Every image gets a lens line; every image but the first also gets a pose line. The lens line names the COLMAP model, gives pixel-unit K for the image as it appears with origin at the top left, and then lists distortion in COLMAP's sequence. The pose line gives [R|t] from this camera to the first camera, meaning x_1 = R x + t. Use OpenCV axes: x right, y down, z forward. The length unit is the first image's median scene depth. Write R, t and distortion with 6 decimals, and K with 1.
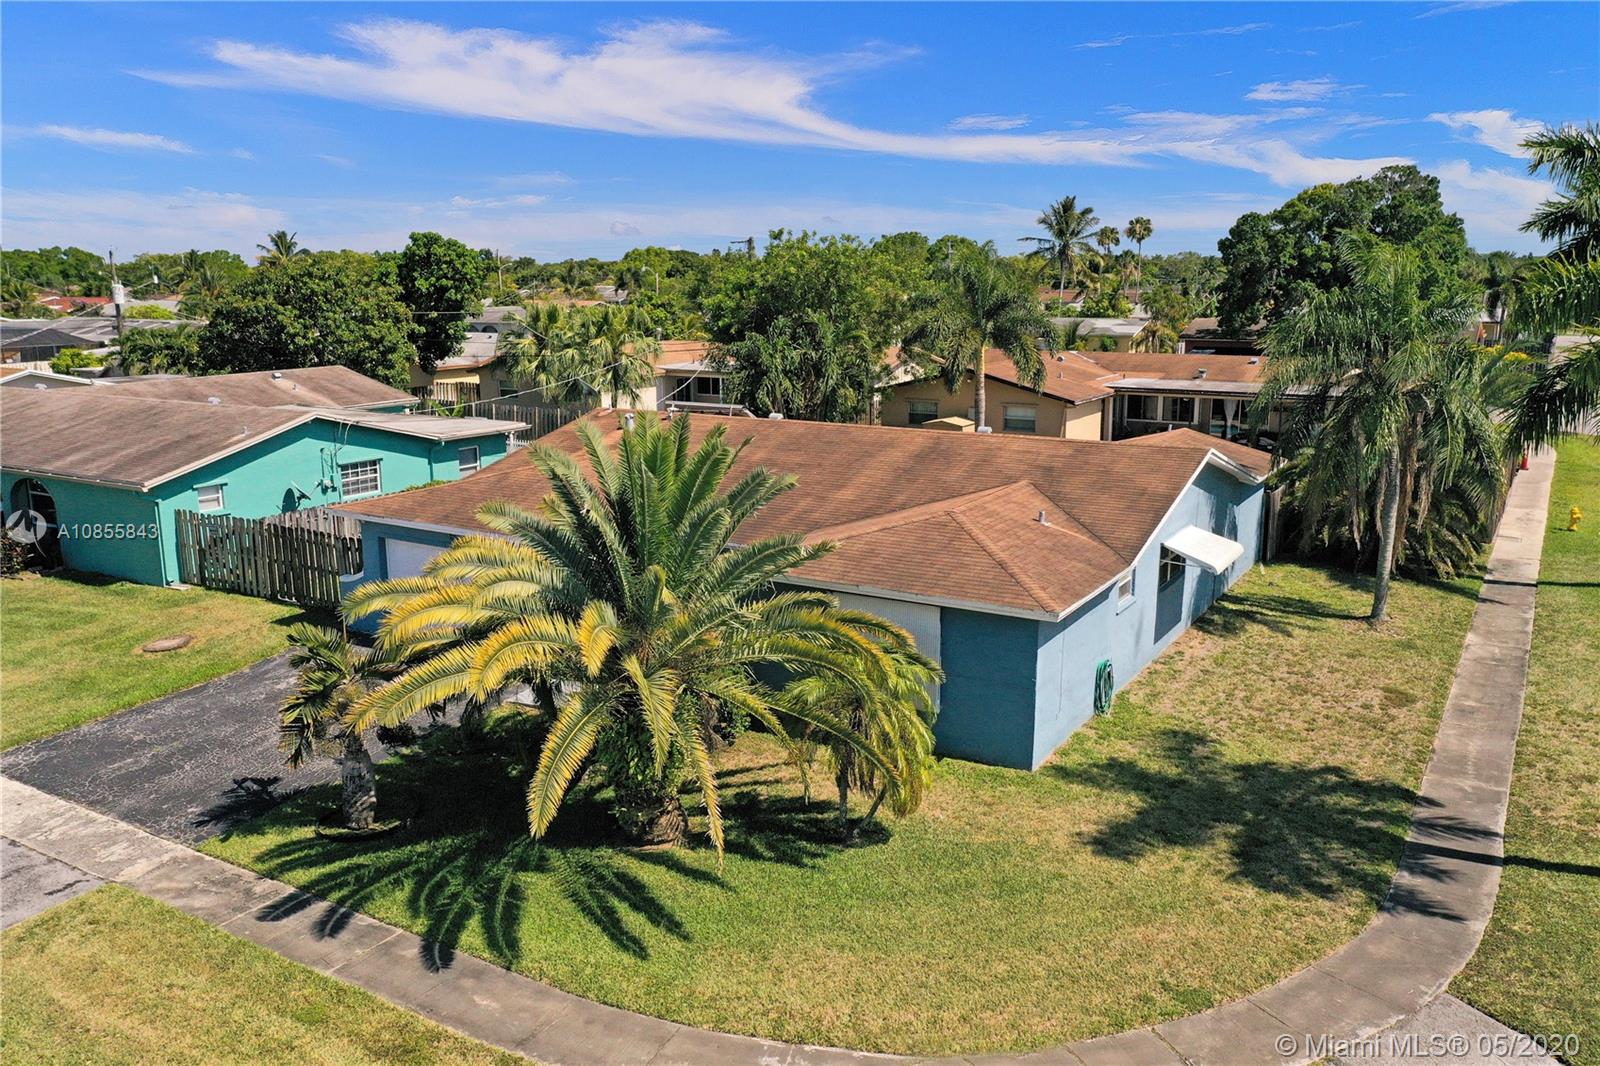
lens RADIAL K [[1274.0, 0, 786.3], [0, 1274.0, 527.4], [0, 0, 1]] dist [-0.014943, 0.015056]
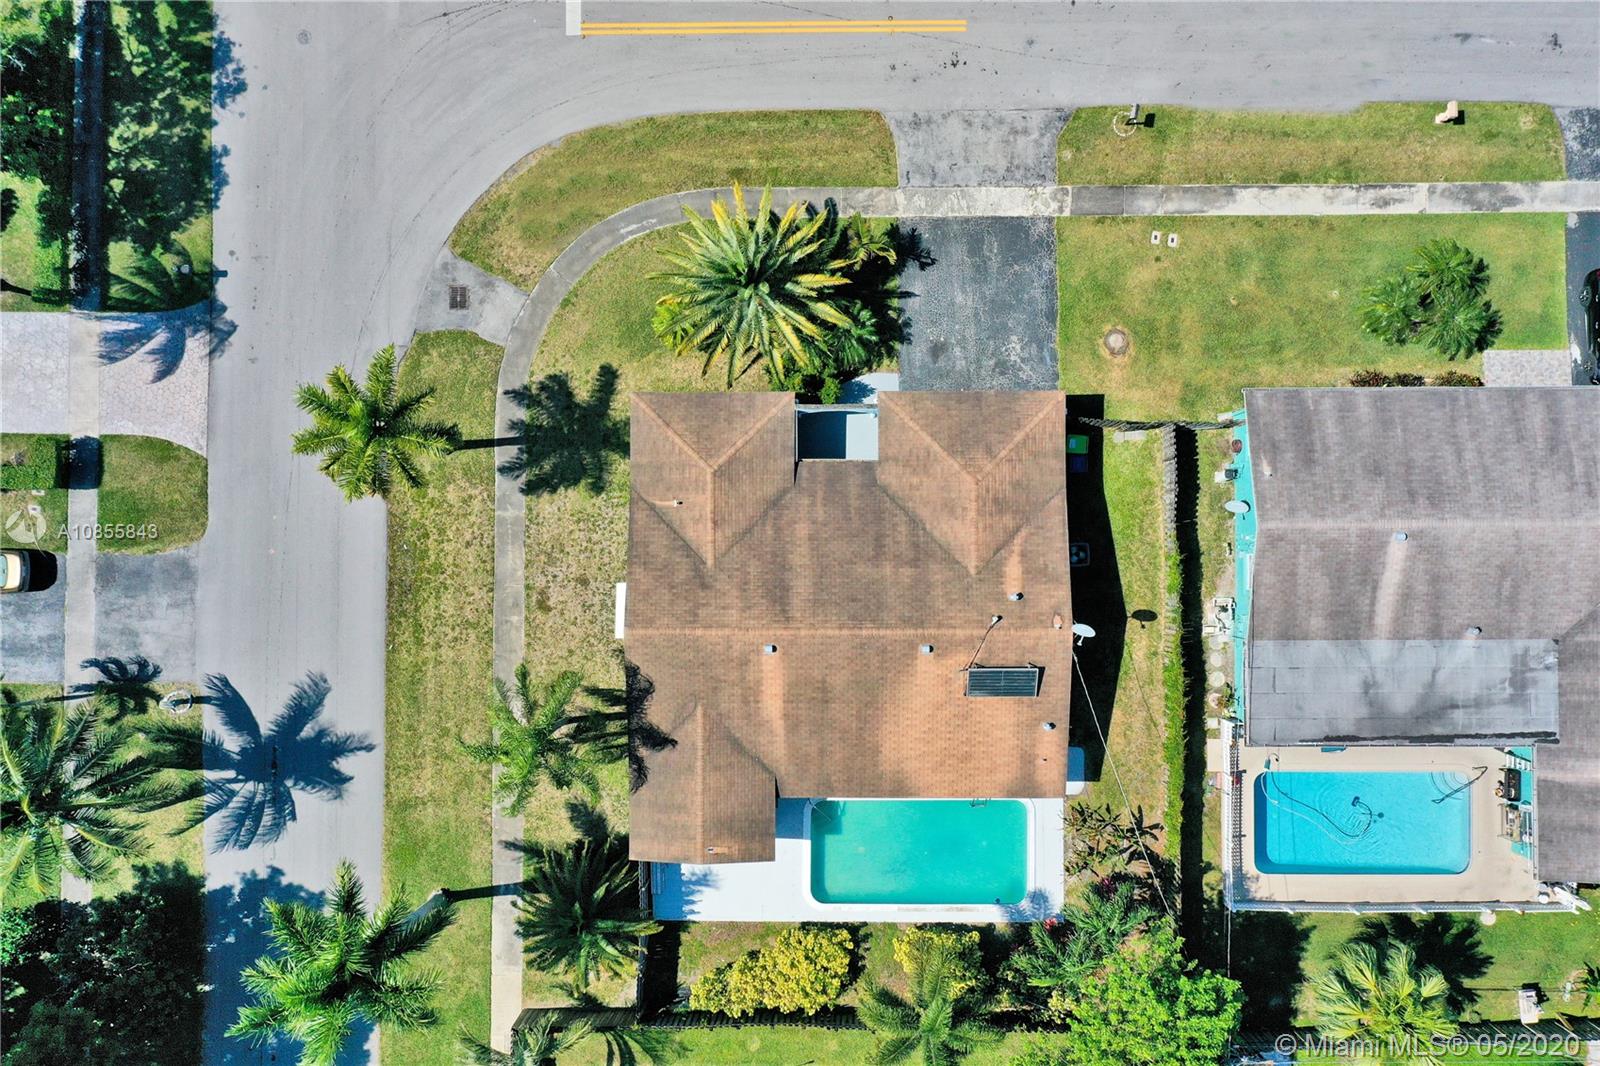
lens RADIAL K [[1274.0, 0, 798.3], [0, 1274.0, 524.2], [0, 0, 1]] dist [-0.014943, 0.015056]
pose [[-0.850717, 0.525508, 0.011086, 0.036743], [-0.072544, -0.138274, 0.987734, -2.417113], [0.520594, 0.839477, 0.155754, 0.957720]]
